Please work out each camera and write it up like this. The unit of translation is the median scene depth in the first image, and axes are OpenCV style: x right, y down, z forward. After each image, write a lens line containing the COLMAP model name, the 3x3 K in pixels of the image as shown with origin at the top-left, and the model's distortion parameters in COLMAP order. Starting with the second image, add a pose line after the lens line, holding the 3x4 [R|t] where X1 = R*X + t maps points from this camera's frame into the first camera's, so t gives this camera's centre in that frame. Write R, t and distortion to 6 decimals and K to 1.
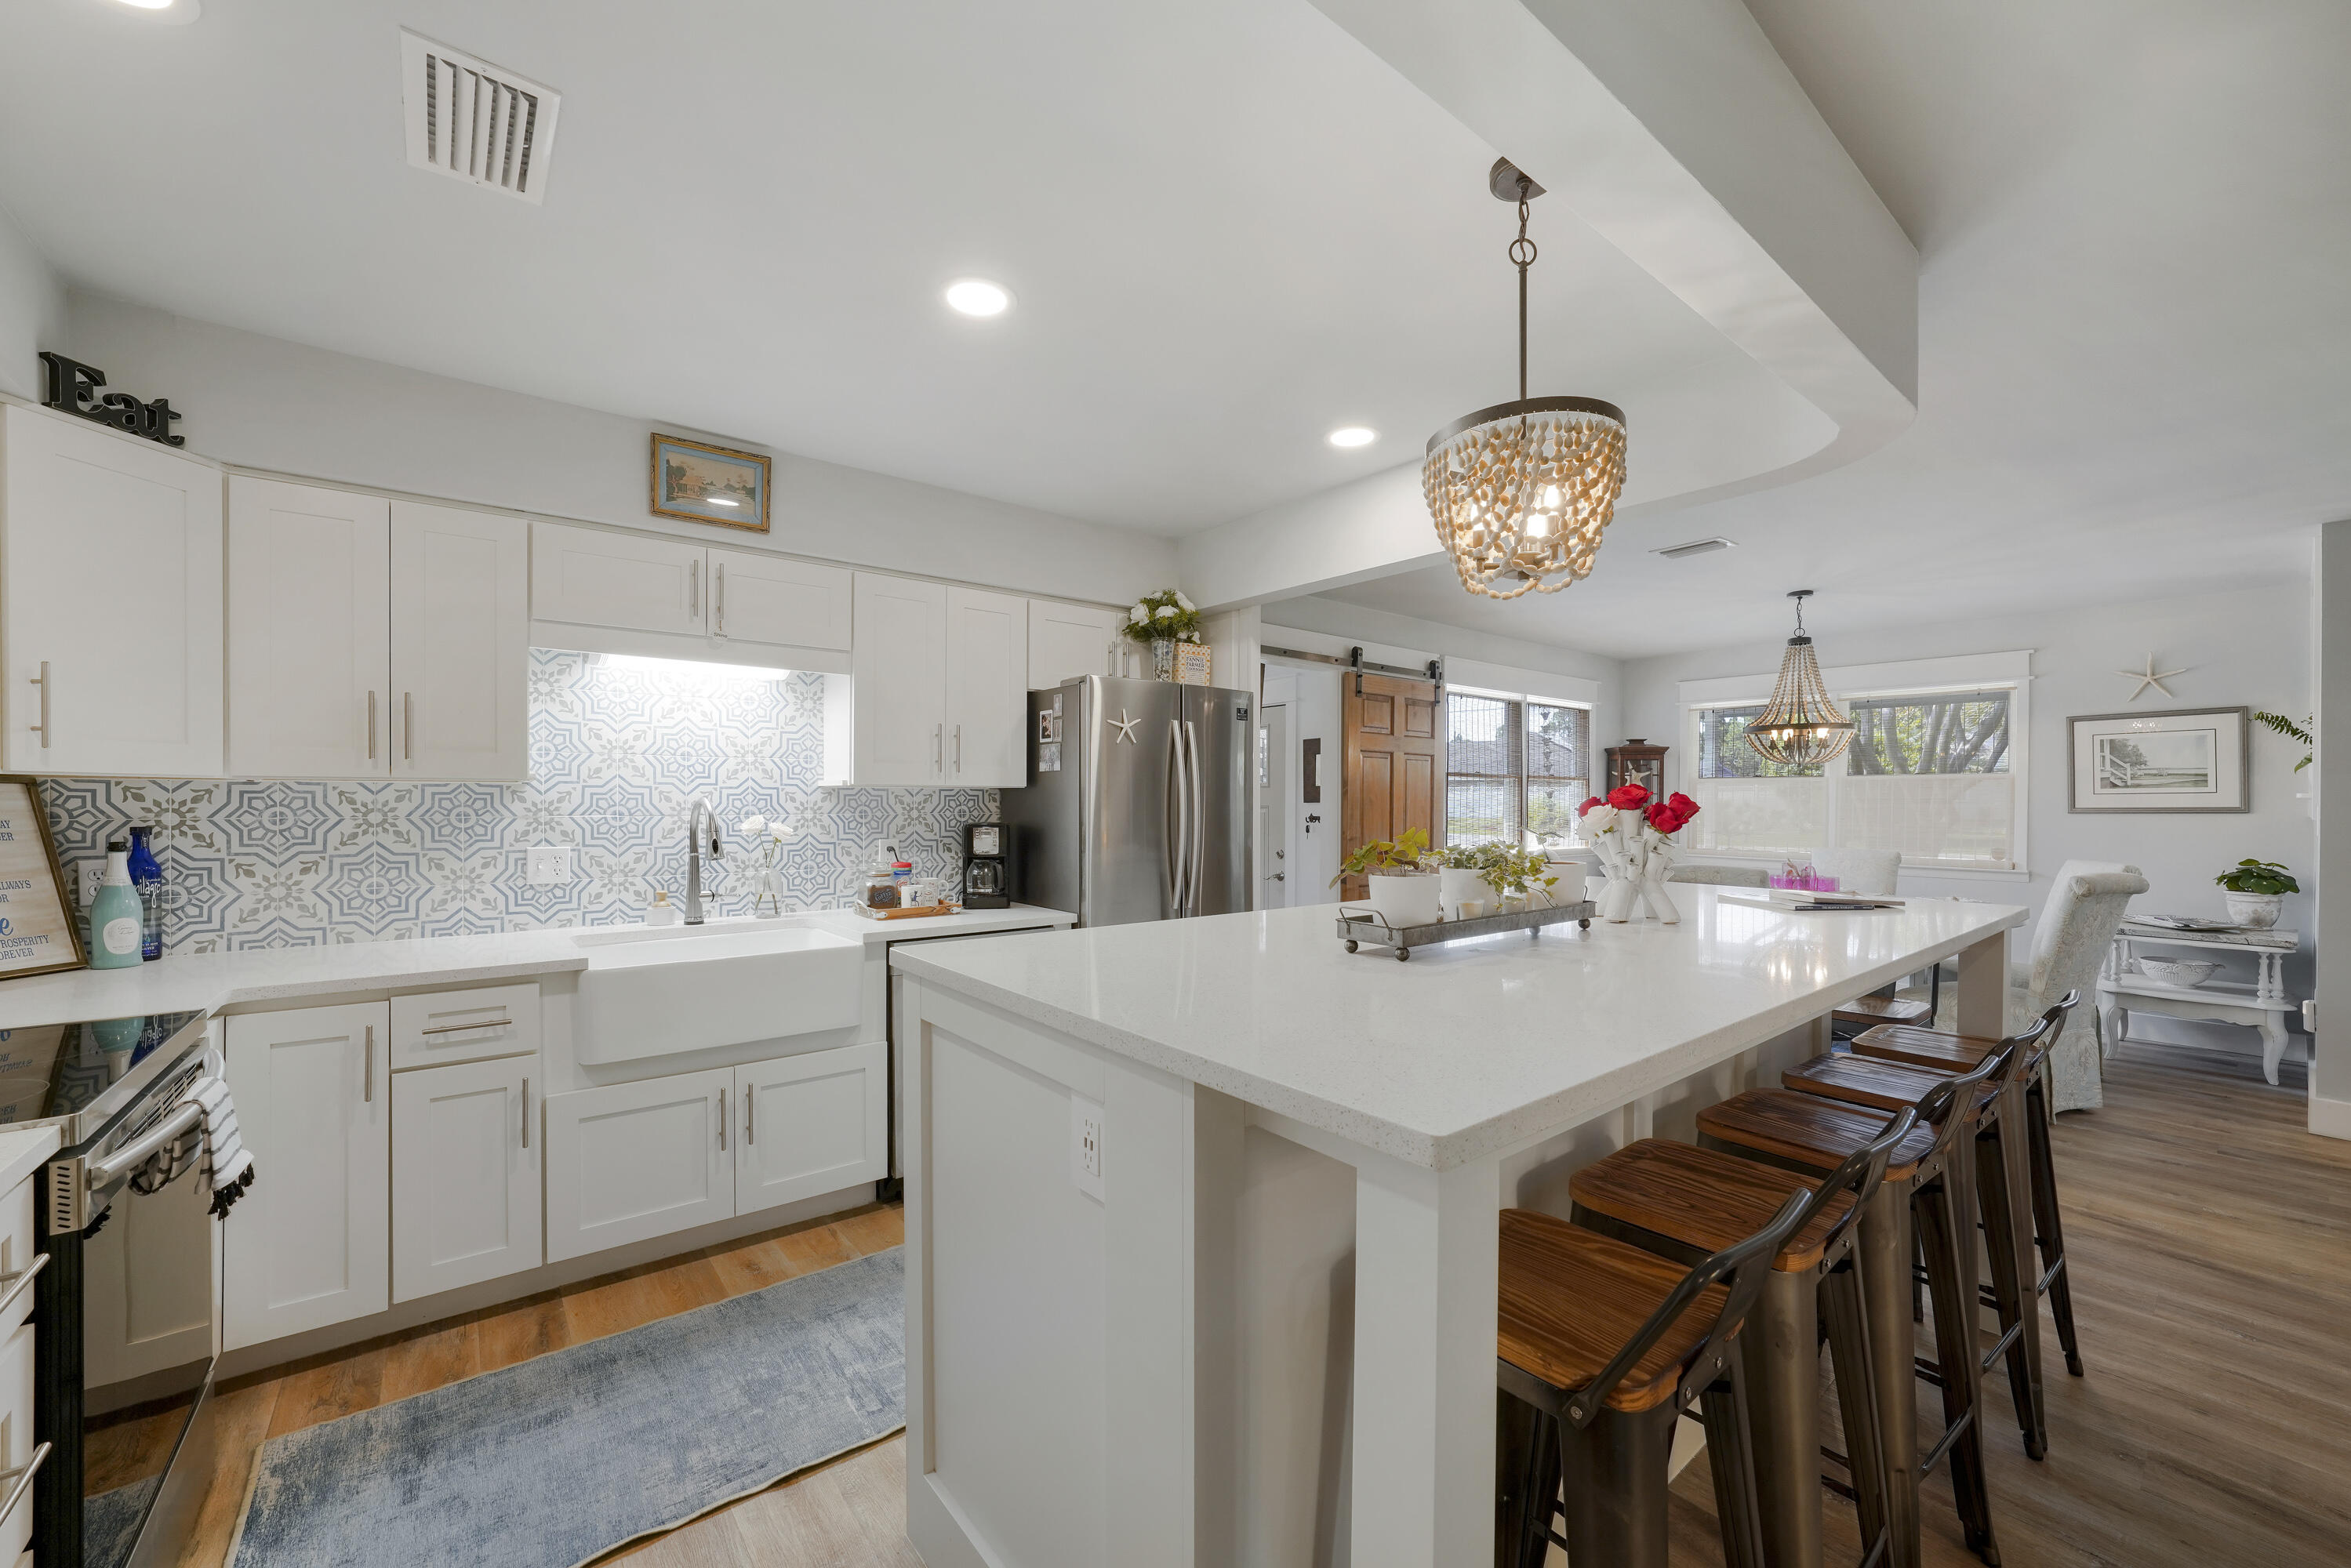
lens RADIAL K [[898.6, 0, 1170.7], [0, 898.6, 801.7], [0, 0, 1]] dist [-0.009884, 0.001396]
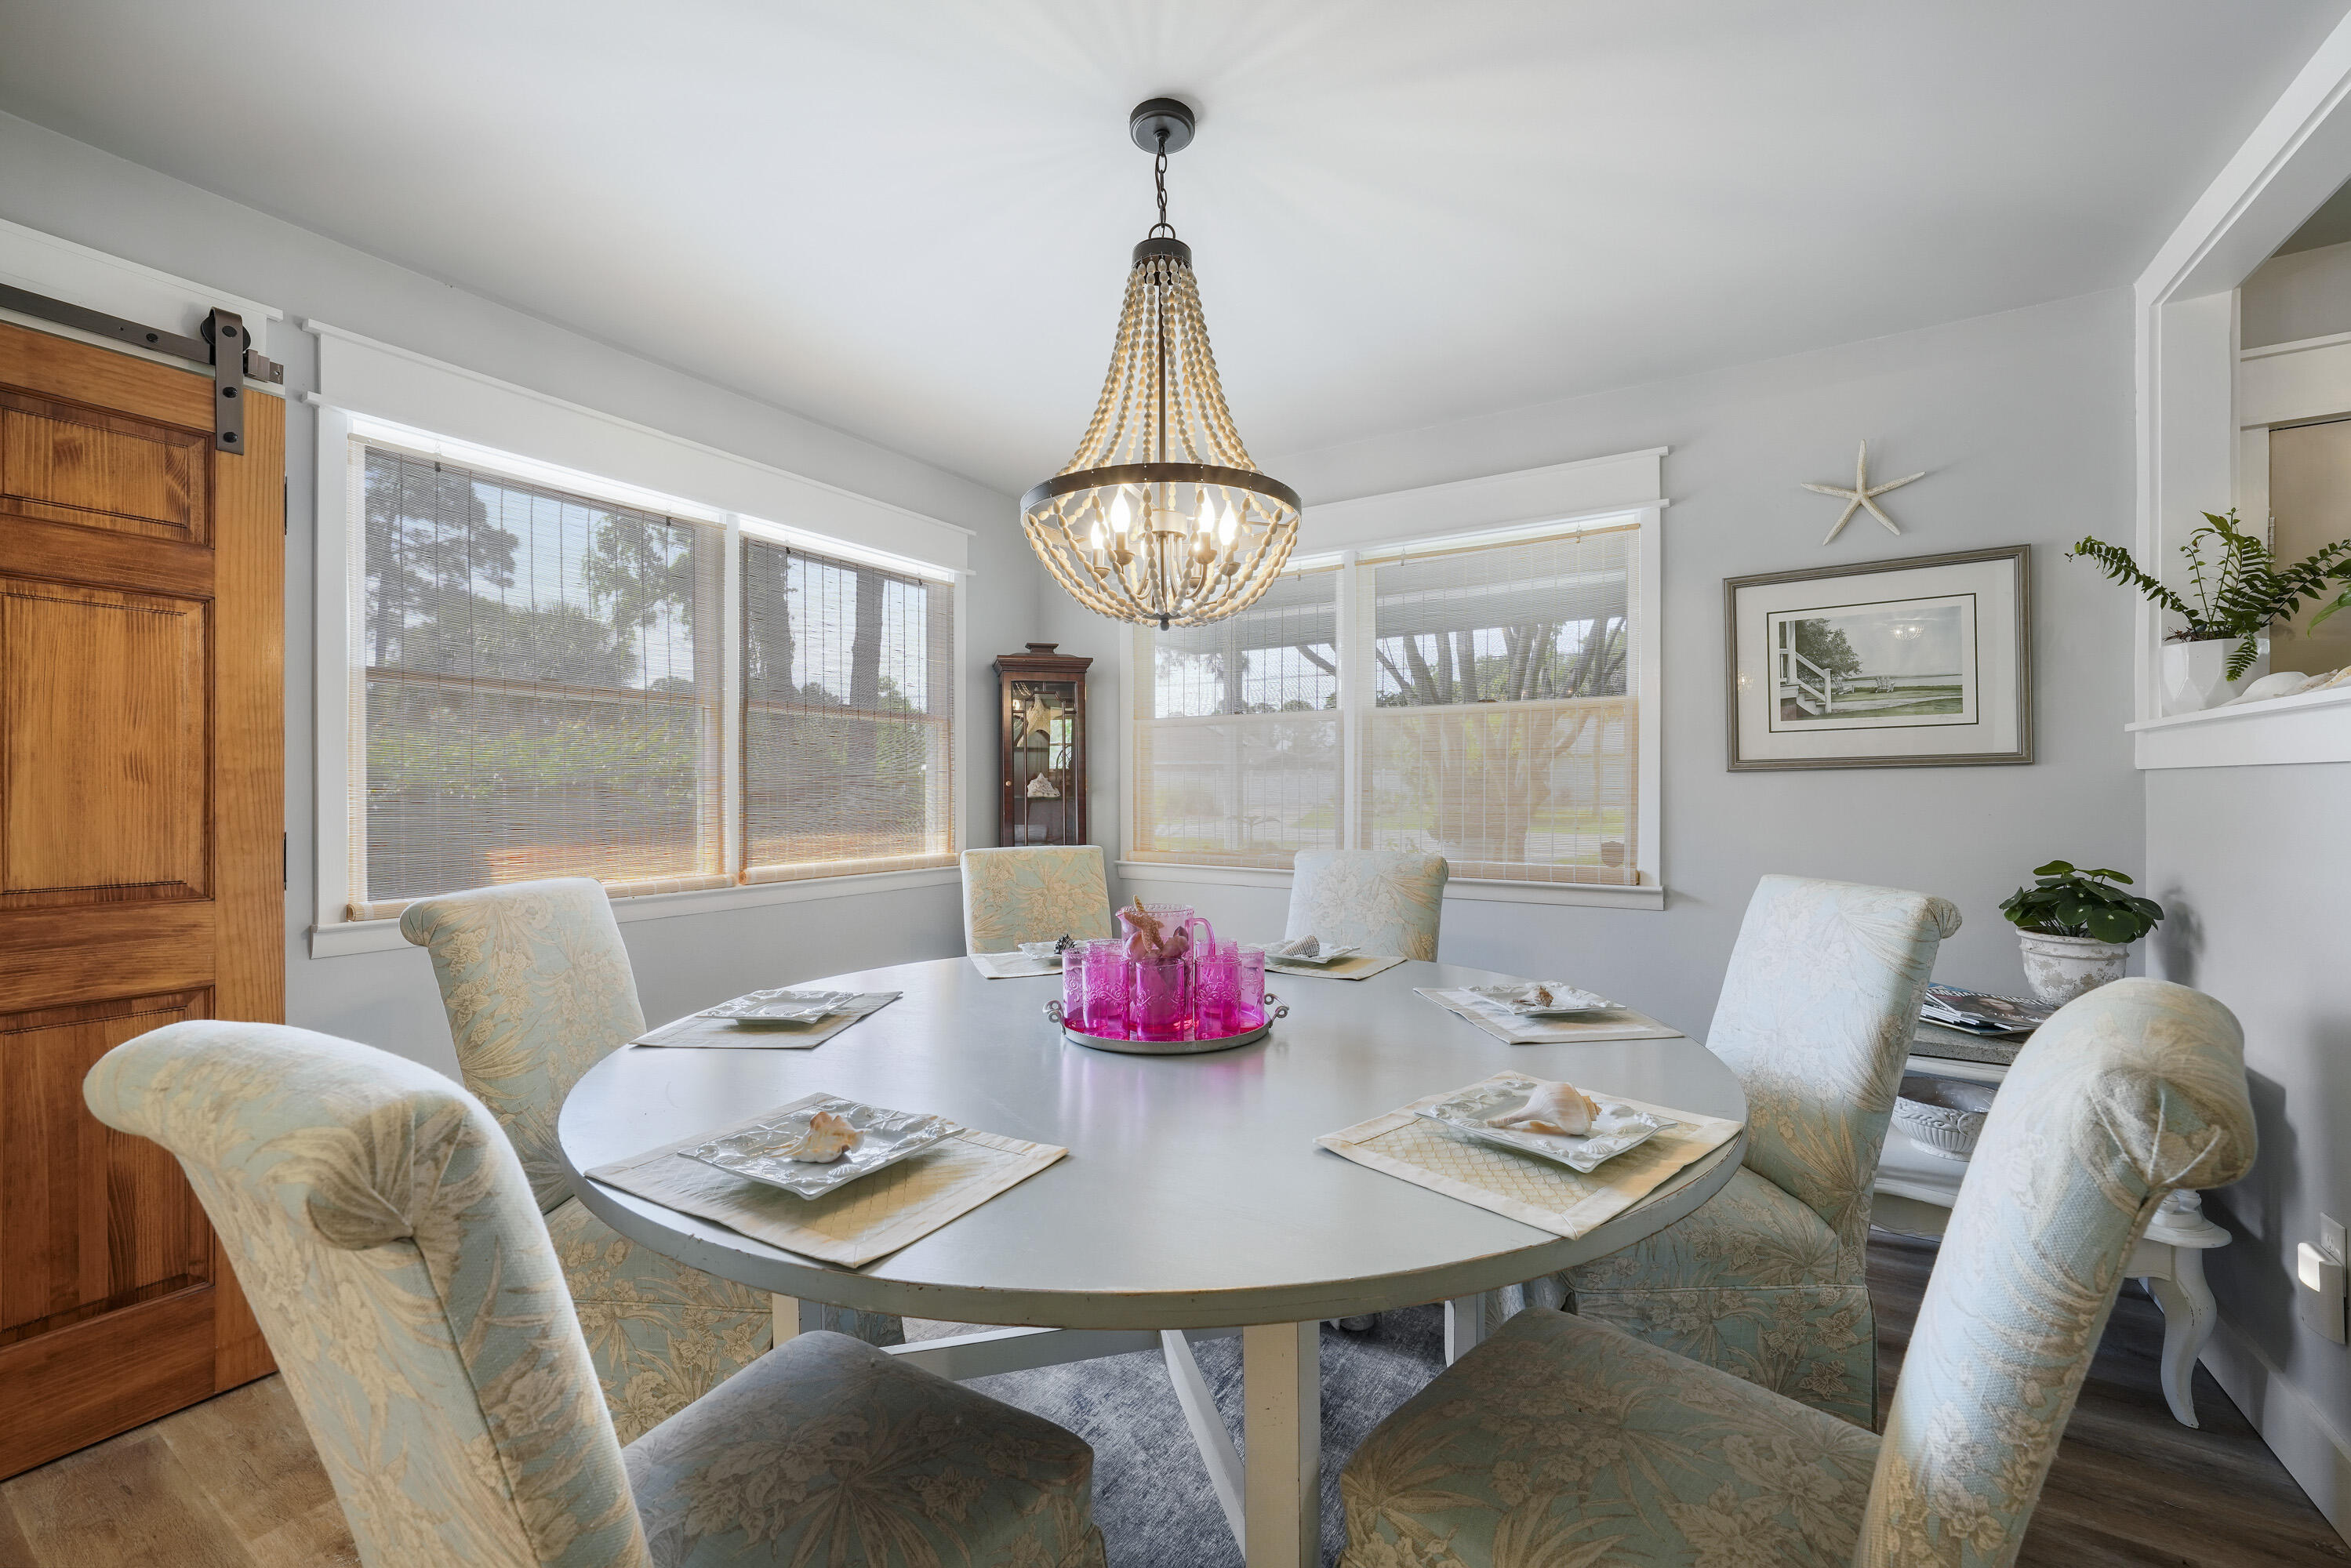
lens RADIAL K [[962.4, 0, 1161.8], [0, 962.4, 795.8], [0, 0, 1]] dist [-0.014549, 0.003434]
pose [[0.942087, -0.010495, 0.335204, 0.976718], [0.008767, 0.999939, 0.006667, 0.037119], [-0.335254, -0.003343, 0.942122, 1.109458]]
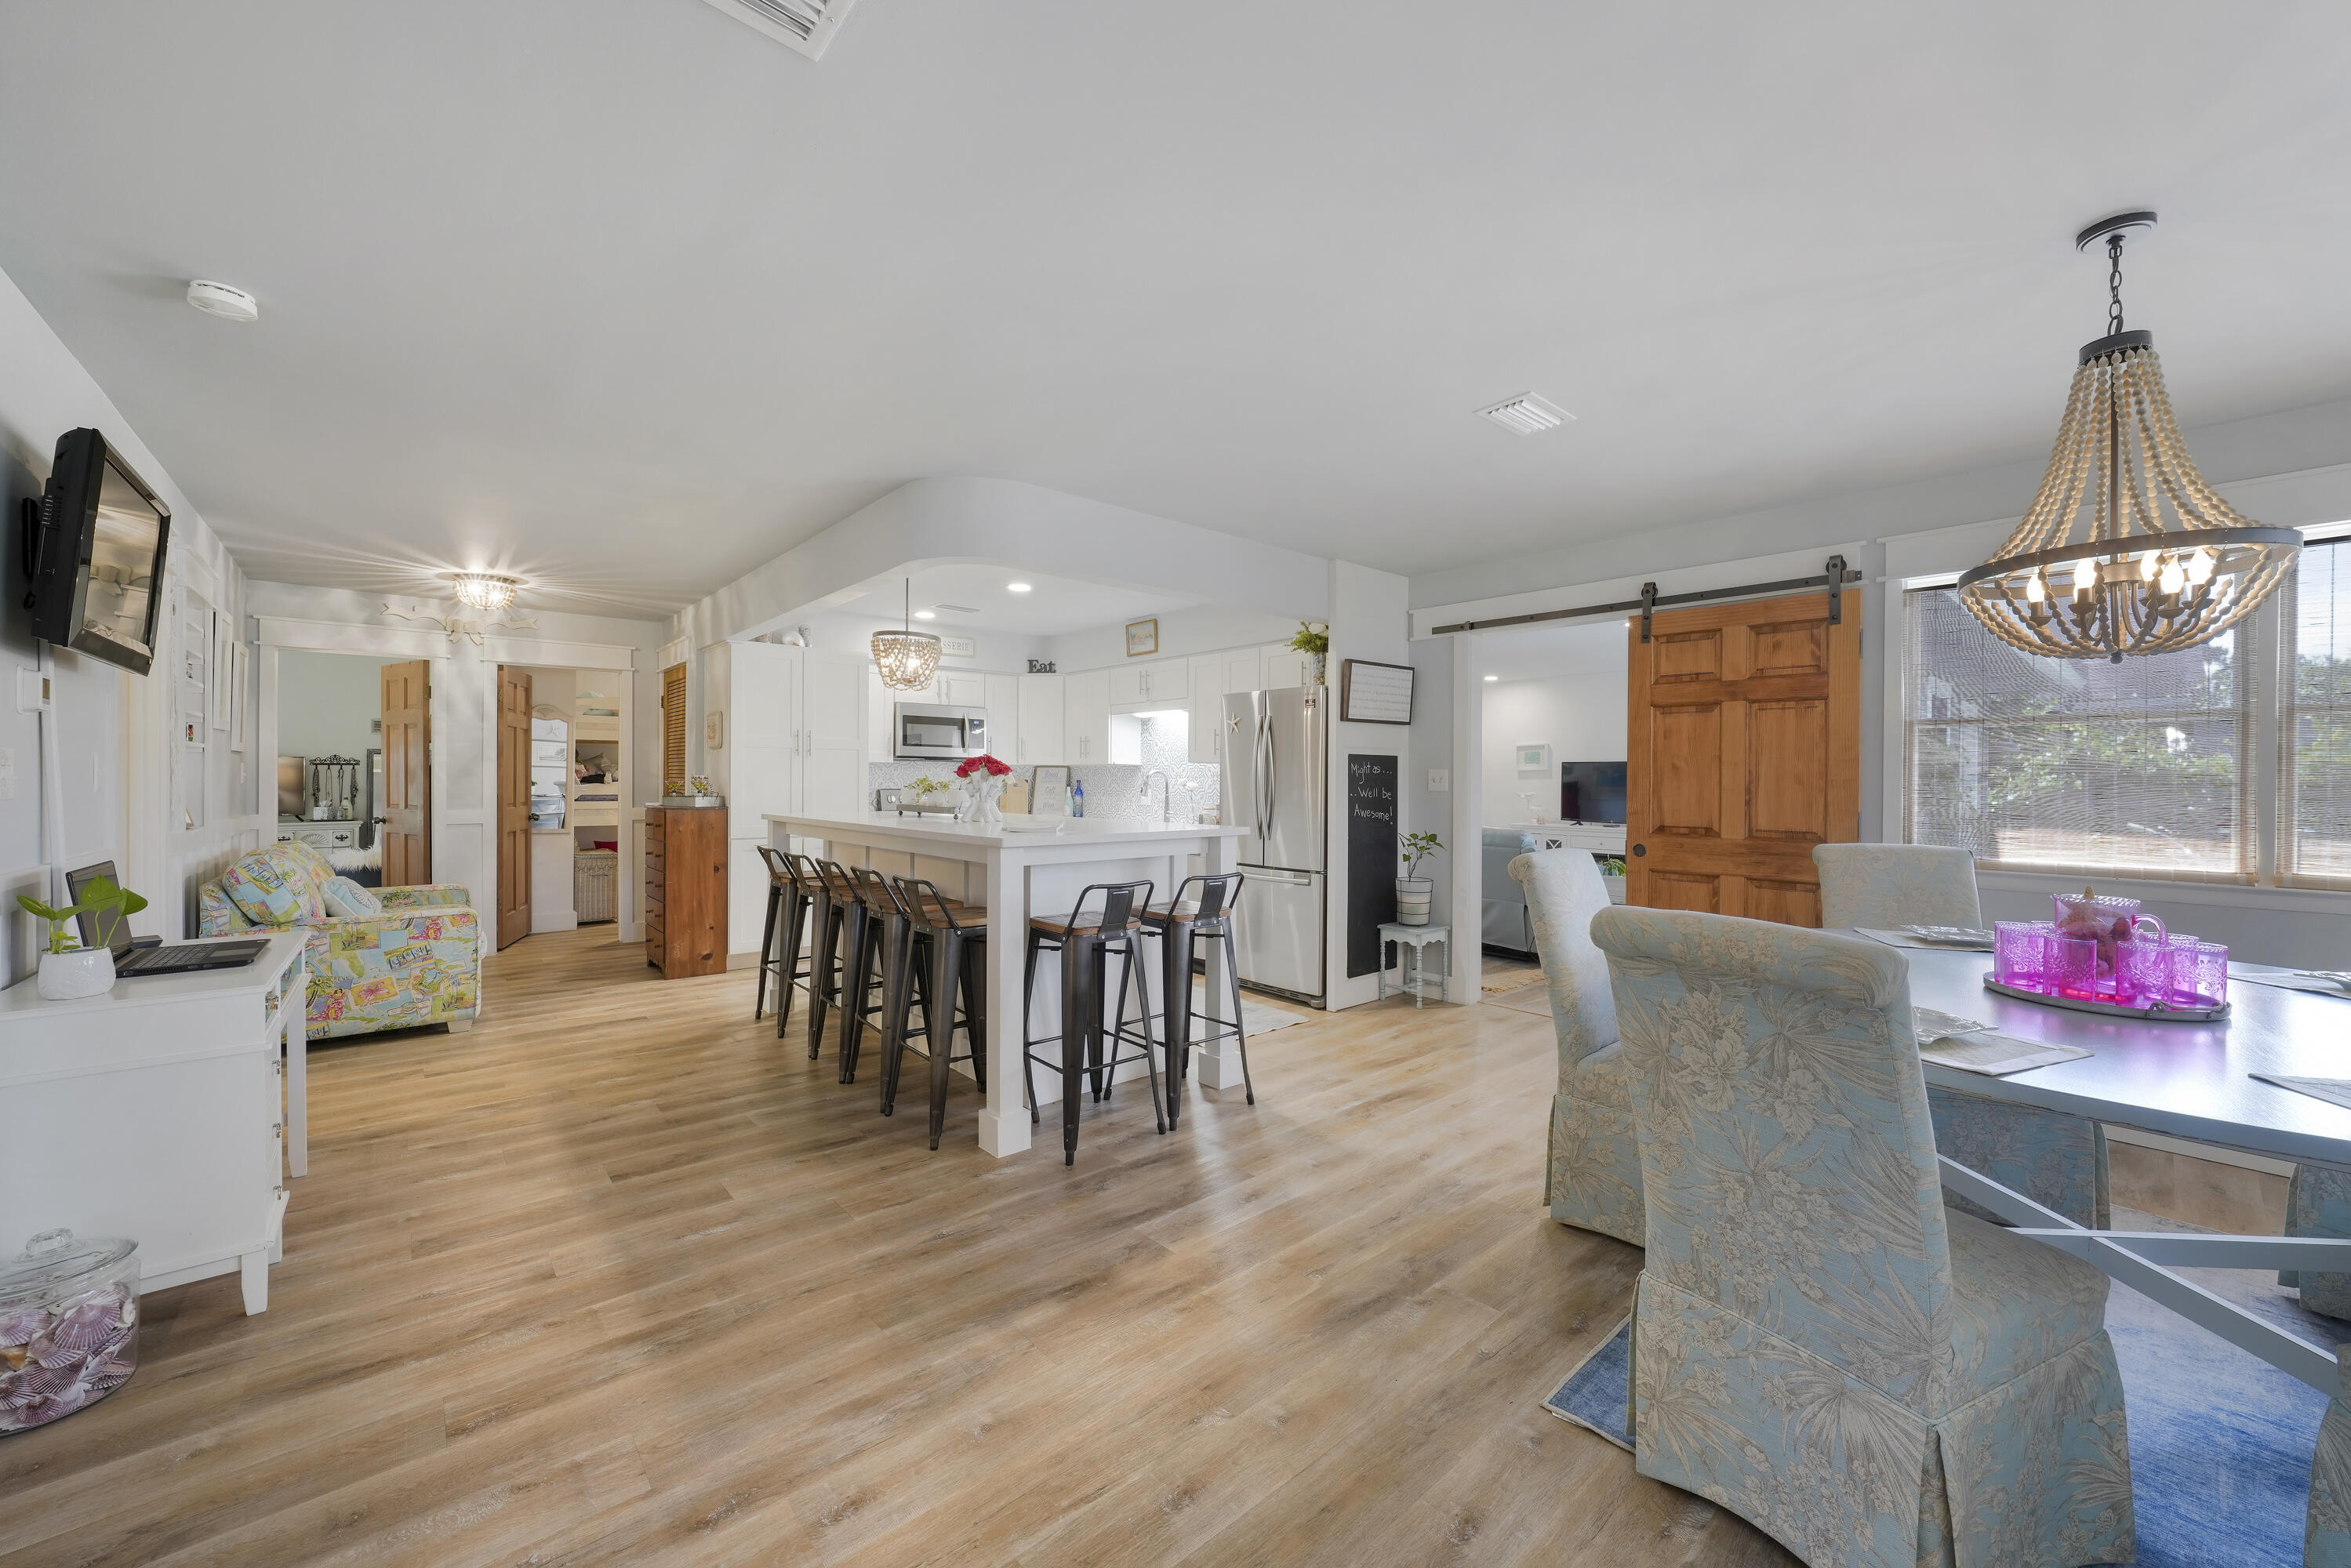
lens RADIAL K [[898.6, 0, 1188.3], [0, 898.6, 782.3], [0, 0, 1]] dist [-0.009884, 0.001396]
pose [[0.057581, -0.000887, -0.998340, 1.819381], [-0.008389, 0.999964, -0.001372, 0.030011], [0.998306, 0.008454, 0.057571, 0.959983]]
